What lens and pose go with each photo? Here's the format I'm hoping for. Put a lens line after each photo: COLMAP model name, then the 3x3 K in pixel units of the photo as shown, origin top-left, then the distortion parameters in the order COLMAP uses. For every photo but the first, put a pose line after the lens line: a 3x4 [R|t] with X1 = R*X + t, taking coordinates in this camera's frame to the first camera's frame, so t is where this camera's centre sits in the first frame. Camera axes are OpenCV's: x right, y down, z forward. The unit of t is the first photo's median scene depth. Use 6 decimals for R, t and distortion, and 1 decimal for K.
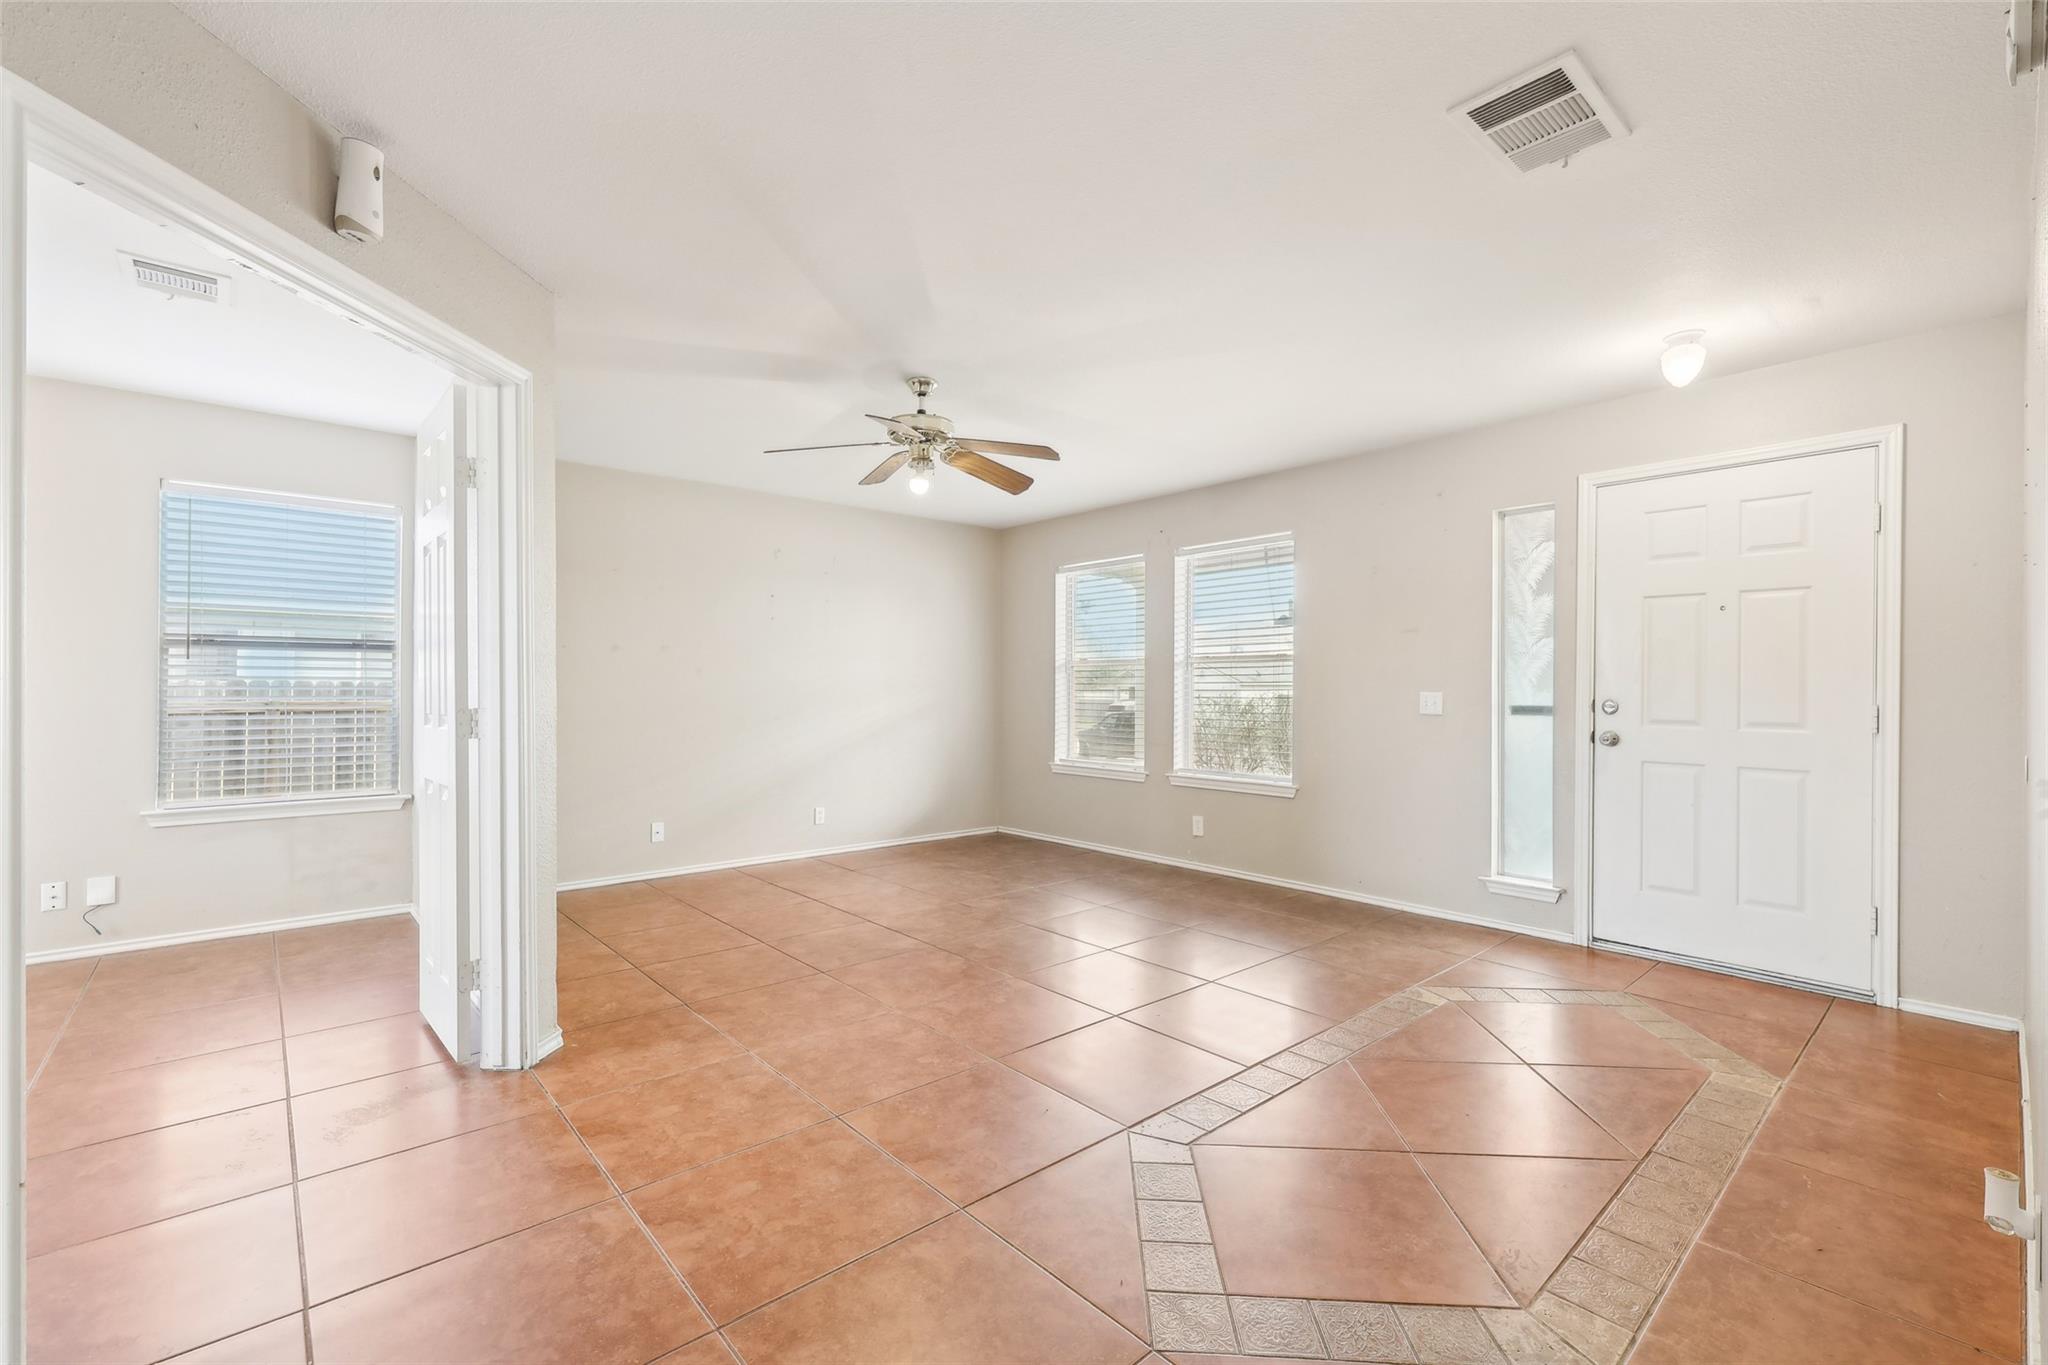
lens RADIAL K [[891.8, 0, 1024.0], [0, 891.8, 682.5], [0, 0, 1]] dist [-0.000735, -0.000025]
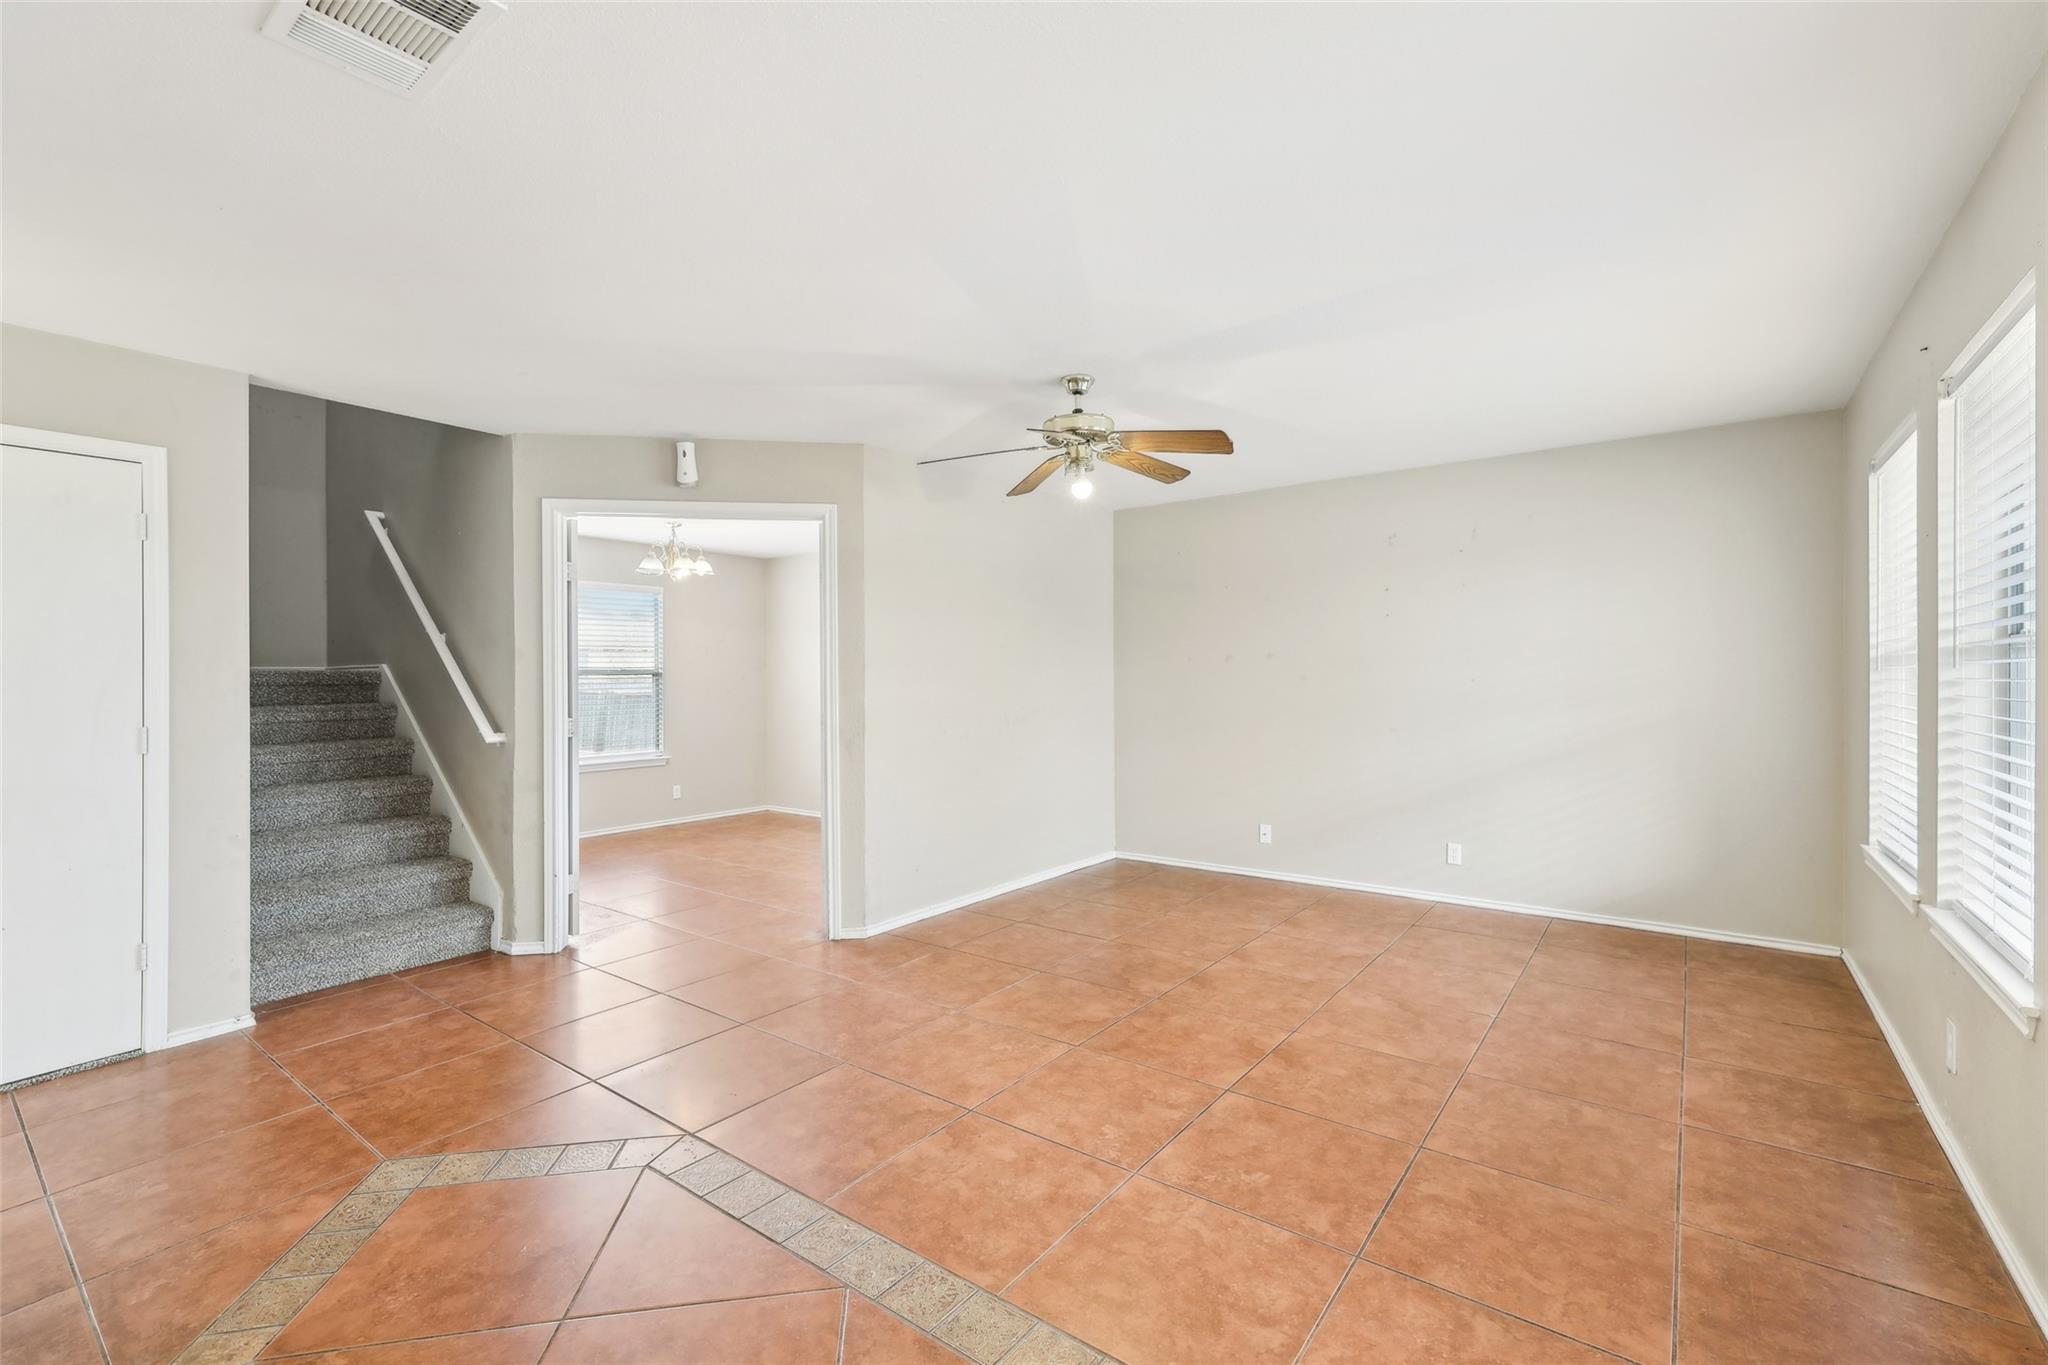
lens RADIAL K [[878.6, 0, 1024.0], [0, 878.6, 682.5], [0, 0, 1]] dist [0.000339, 0.000080]
pose [[0.213061, 0.006219, -0.977019, 0.772588], [0.005598, 0.999956, 0.007586, -0.026113], [0.977023, -0.007086, 0.213017, 0.743927]]
